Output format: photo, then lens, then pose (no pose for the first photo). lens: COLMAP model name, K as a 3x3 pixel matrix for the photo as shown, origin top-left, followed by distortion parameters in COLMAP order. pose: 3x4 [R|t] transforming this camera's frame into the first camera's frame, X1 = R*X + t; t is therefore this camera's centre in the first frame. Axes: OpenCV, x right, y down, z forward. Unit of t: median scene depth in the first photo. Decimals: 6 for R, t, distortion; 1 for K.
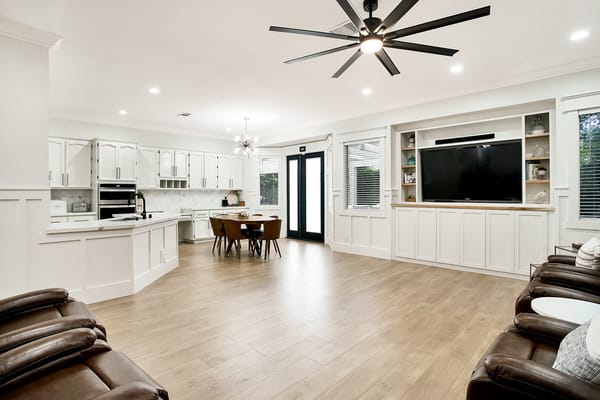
lens RADIAL K [[299.1, 0, 284.1], [0, 299.1, 191.0], [0, 0, 1]] dist [-0.000035, 0.000126]
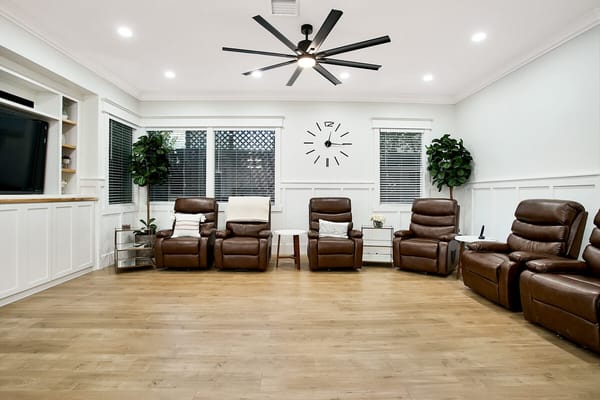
lens RADIAL K [[299.5, 0, 296.6], [0, 299.5, 197.5], [0, 0, 1]] dist [-0.038244, 0.014255]
pose [[-0.735194, -0.004911, 0.677839, -0.202119], [-0.004409, 0.999987, 0.002463, 0.031184], [-0.677842, -0.001178, -0.735206, 0.771190]]
